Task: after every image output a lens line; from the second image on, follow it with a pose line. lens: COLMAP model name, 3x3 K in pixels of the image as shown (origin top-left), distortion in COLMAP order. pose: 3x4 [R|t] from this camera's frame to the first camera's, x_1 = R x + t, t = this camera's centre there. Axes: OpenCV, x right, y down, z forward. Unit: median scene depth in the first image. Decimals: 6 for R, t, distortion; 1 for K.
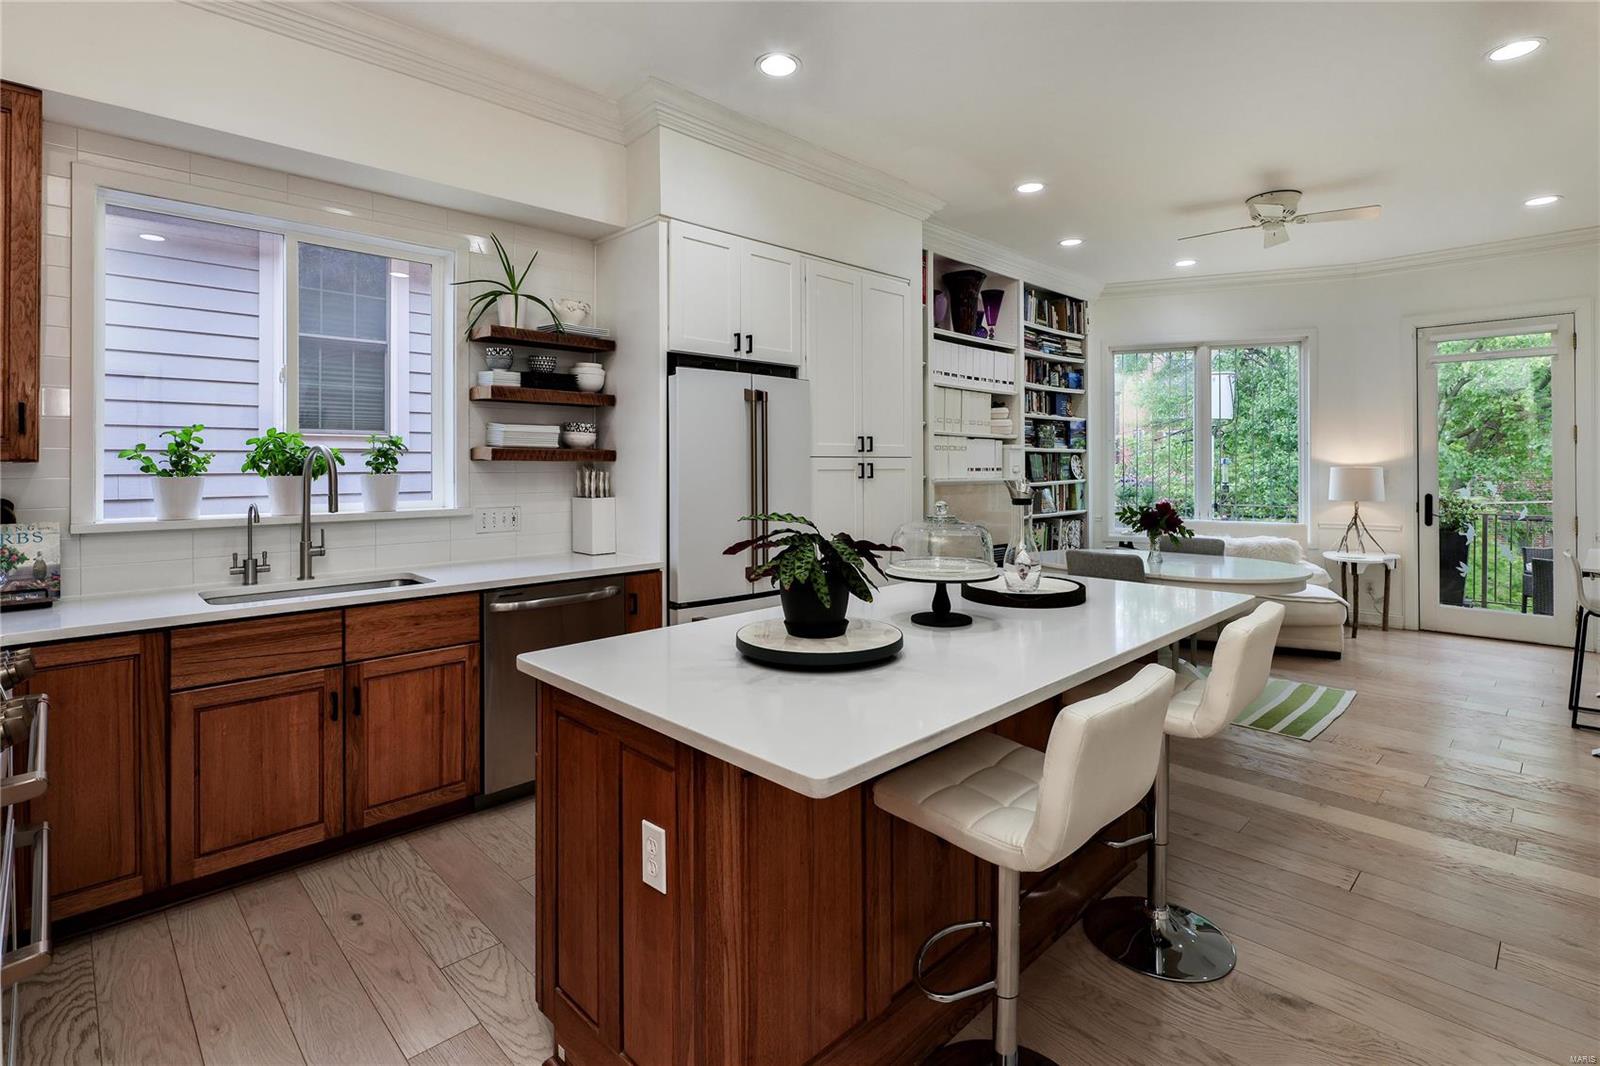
lens RADIAL K [[768.4, 0, 799.4], [0, 768.4, 464.0], [0, 0, 1]] dist [0.003757, -0.001764]
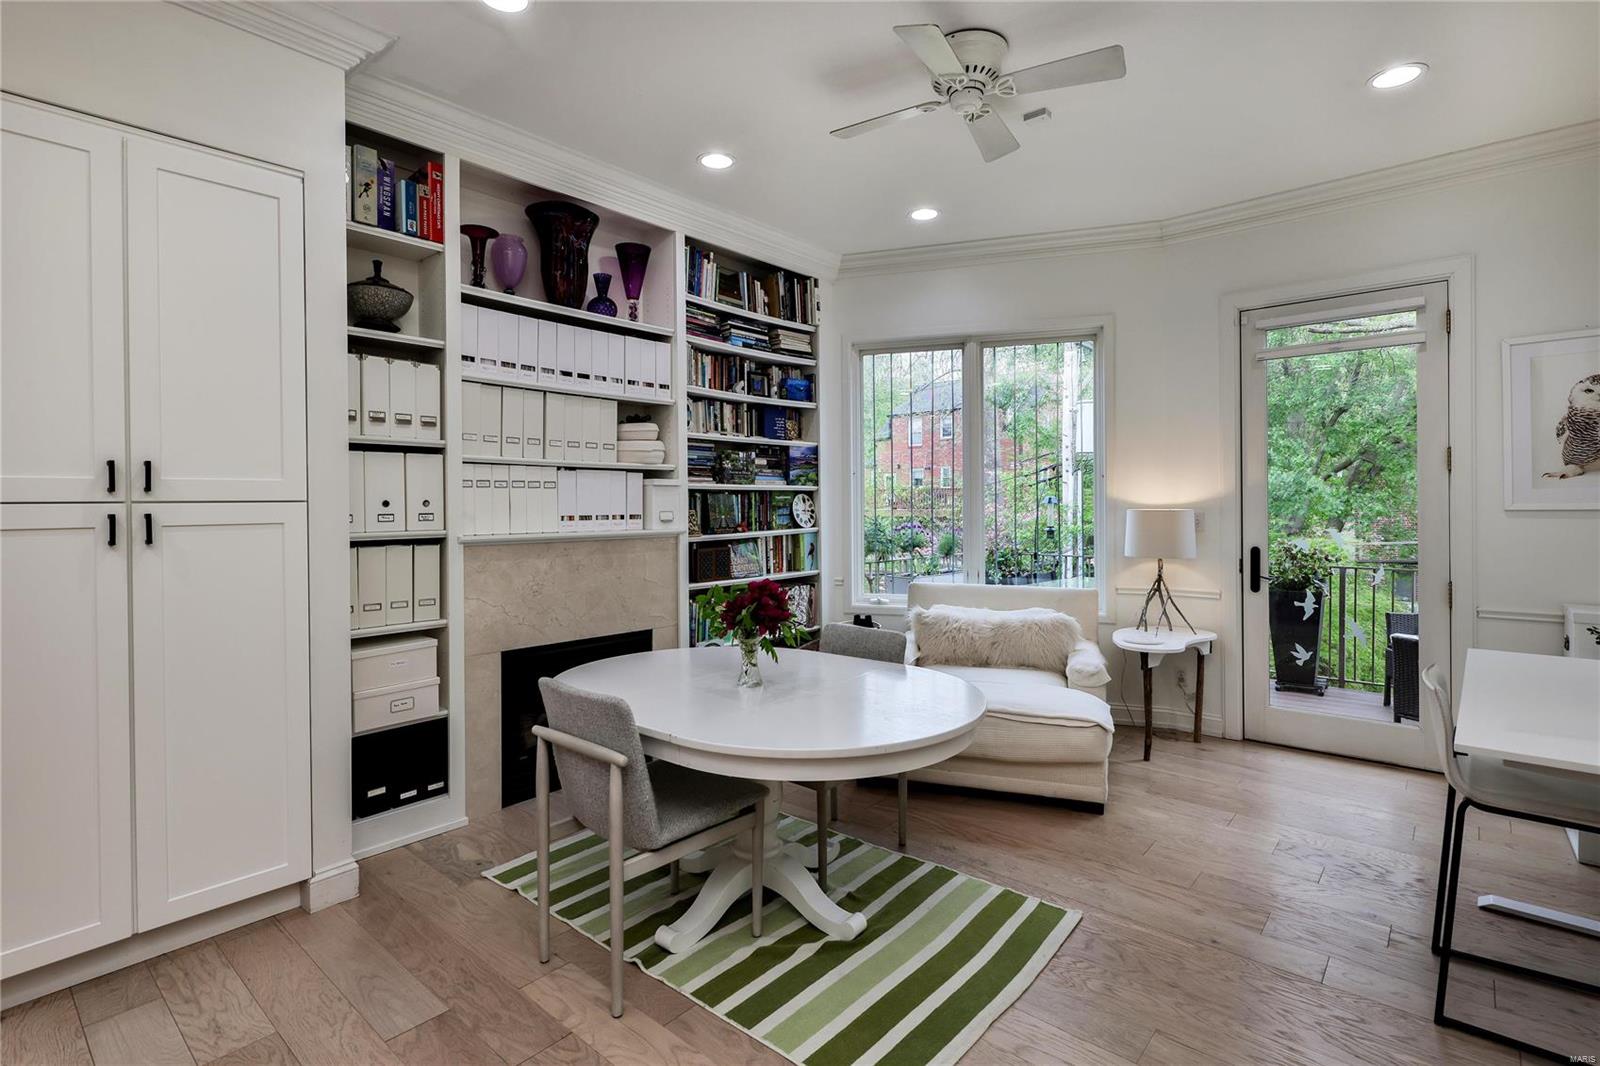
lens RADIAL K [[768.4, 0, 796.8], [0, 768.4, 509.3], [0, 0, 1]] dist [0.003757, -0.001764]
pose [[0.996686, -0.008051, 0.080949, 0.336693], [0.007442, 0.999942, 0.007822, -0.003497], [-0.081007, -0.007194, 0.996688, 0.327817]]
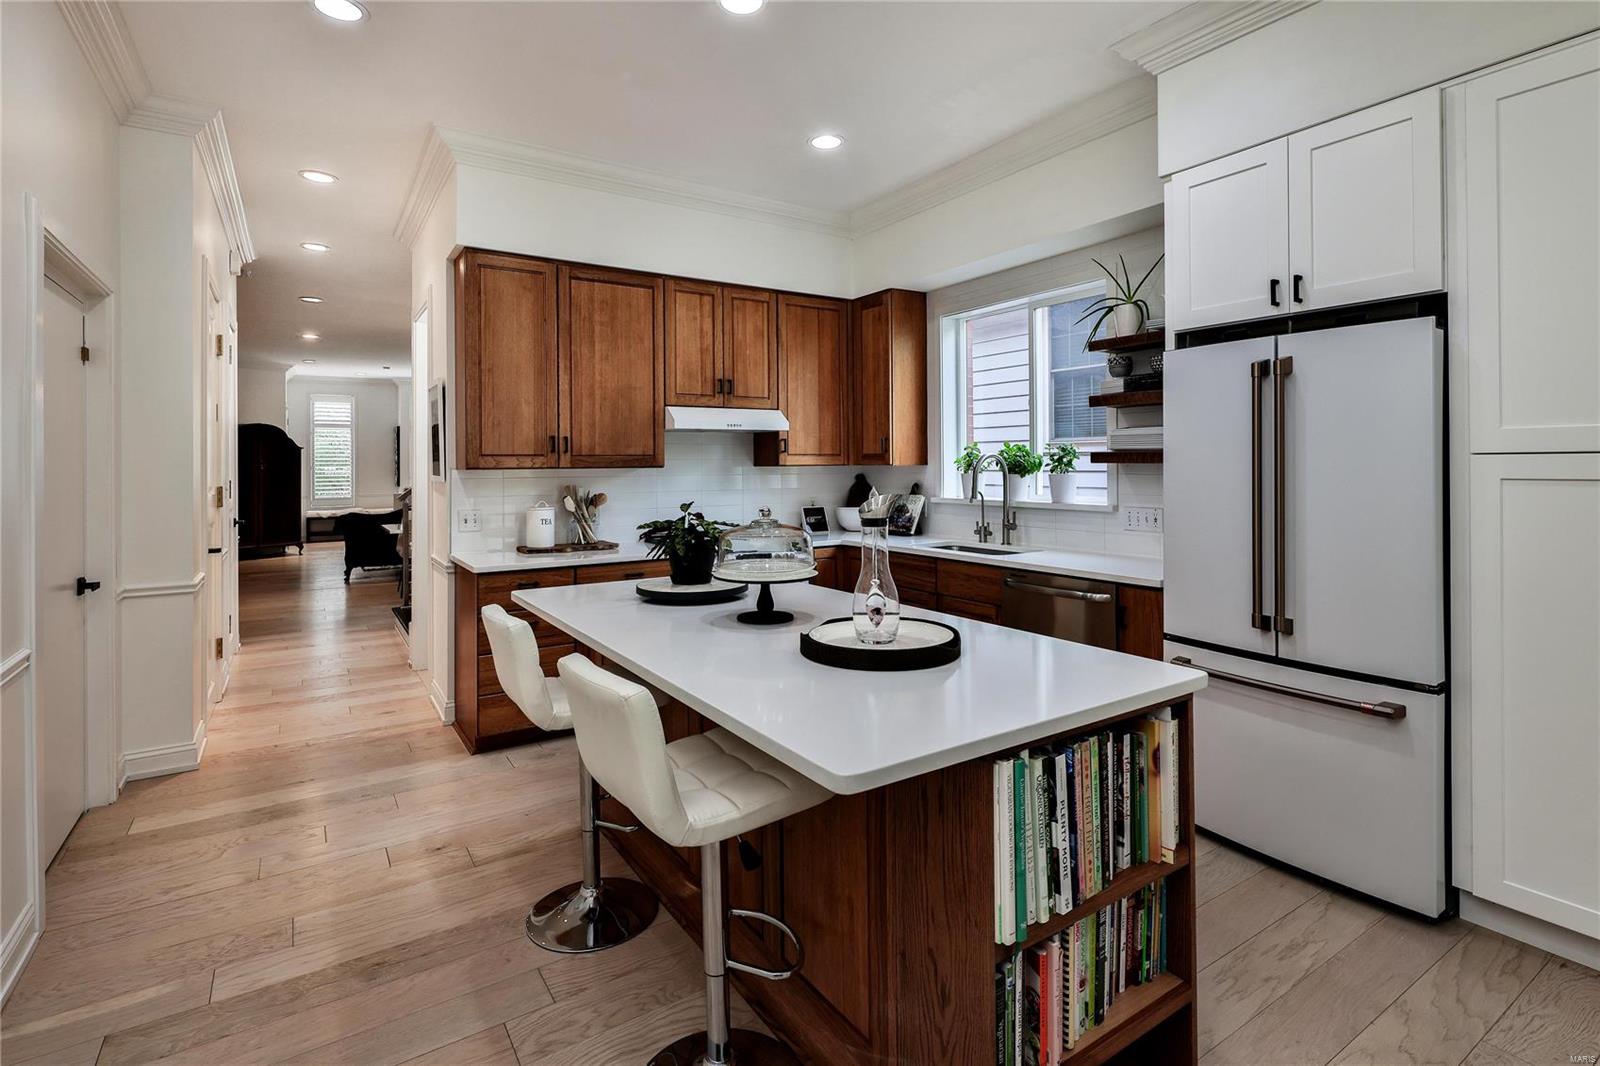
lens RADIAL K [[768.4, 0, 796.8], [0, 768.4, 463.2], [0, 0, 1]] dist [0.003757, -0.001764]
pose [[-0.200956, 0.000081, -0.979600, 0.413661], [0.003949, 0.999992, -0.000728, -0.002748], [0.979592, -0.004015, -0.200954, 0.426482]]
